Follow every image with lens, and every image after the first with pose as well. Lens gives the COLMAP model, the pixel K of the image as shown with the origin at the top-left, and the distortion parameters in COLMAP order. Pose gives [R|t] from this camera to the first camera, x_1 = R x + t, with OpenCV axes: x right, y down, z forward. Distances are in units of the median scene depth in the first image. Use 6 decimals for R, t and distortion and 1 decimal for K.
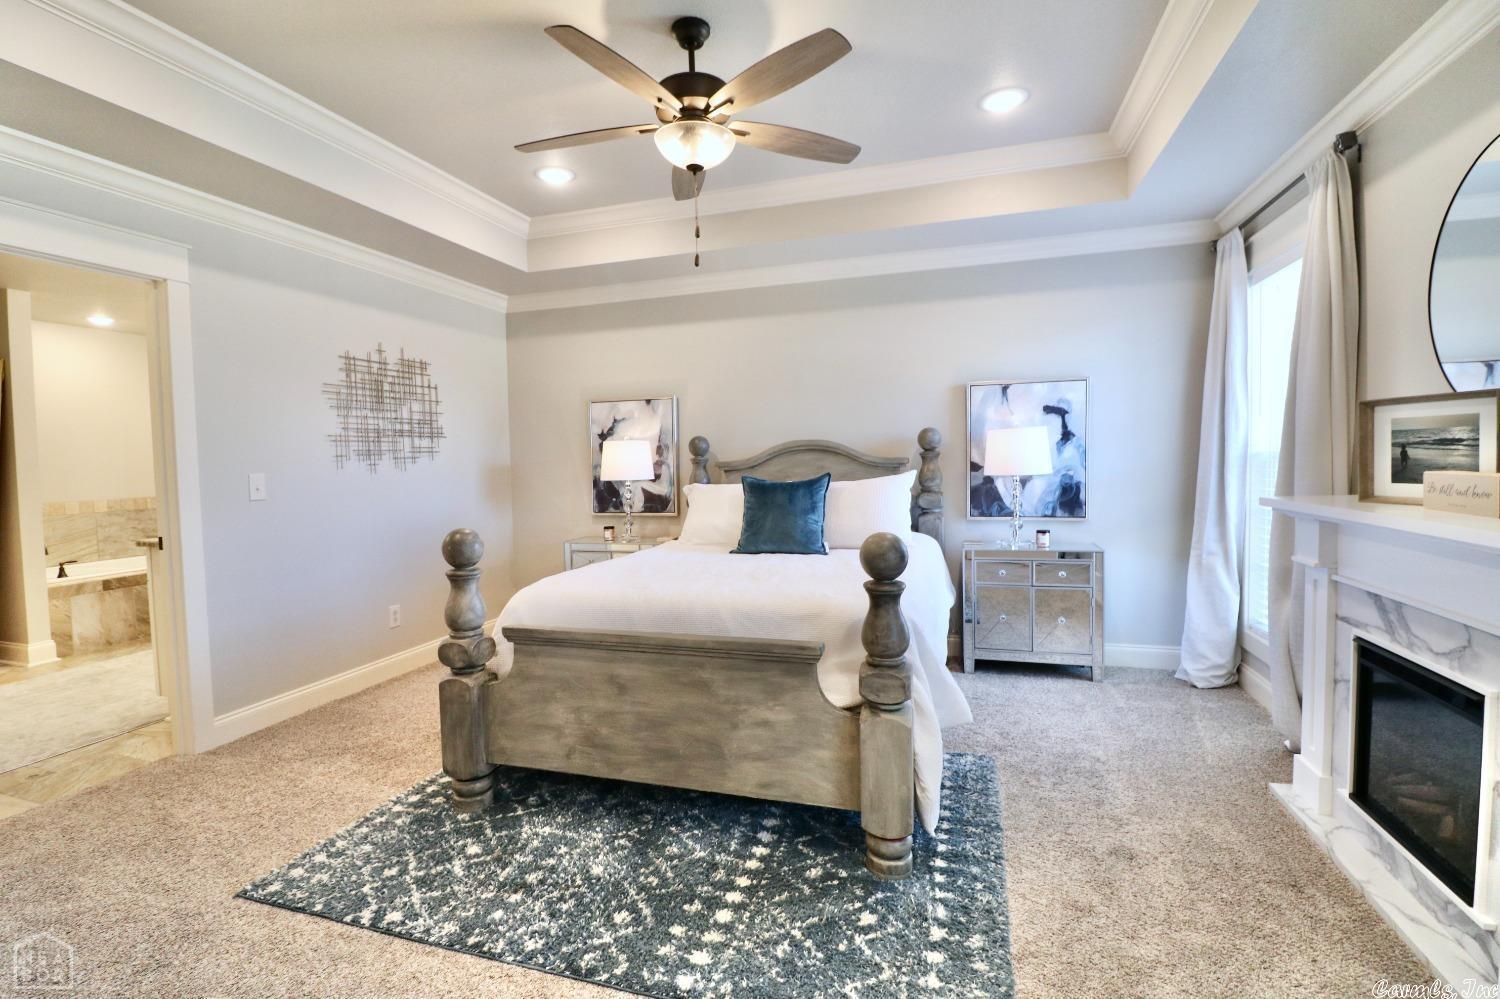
lens RADIAL K [[690.1, 0, 738.5], [0, 690.1, 490.9], [0, 0, 1]] dist [-0.002417, -0.010886]
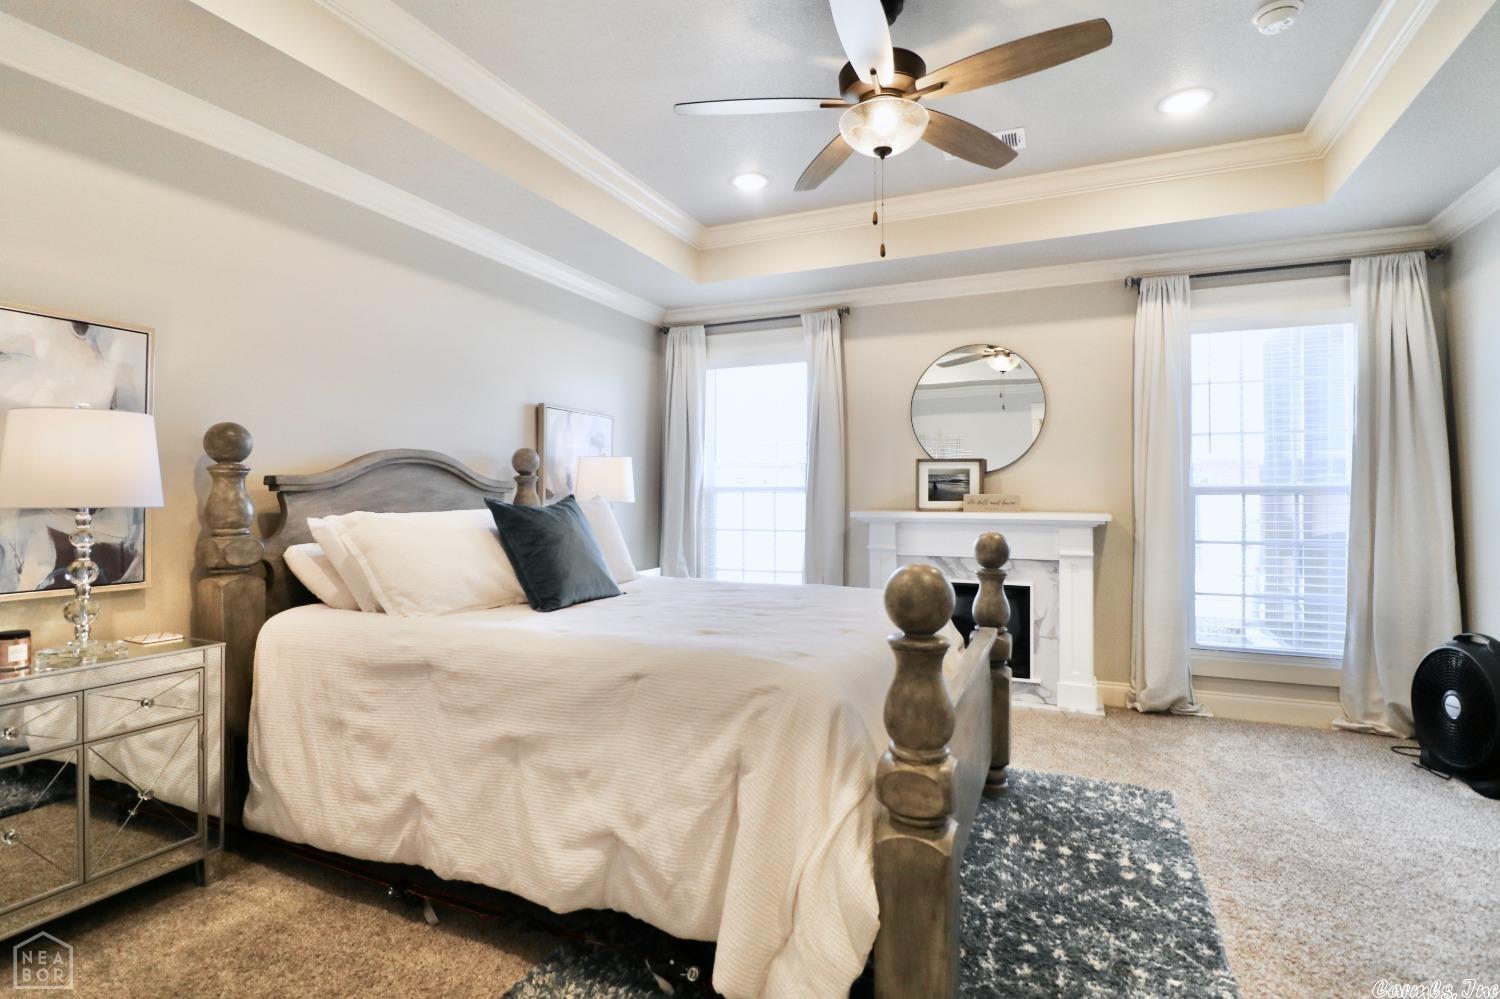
lens RADIAL K [[717.2, 0, 750.3], [0, 717.2, 496.4], [0, 0, 1]] dist [0.000621, -0.011311]
pose [[0.129244, 0.021724, 0.991375, -1.192015], [0.040952, 0.998790, -0.027225, 0.010242], [-0.990767, 0.044118, 0.128198, 1.257279]]
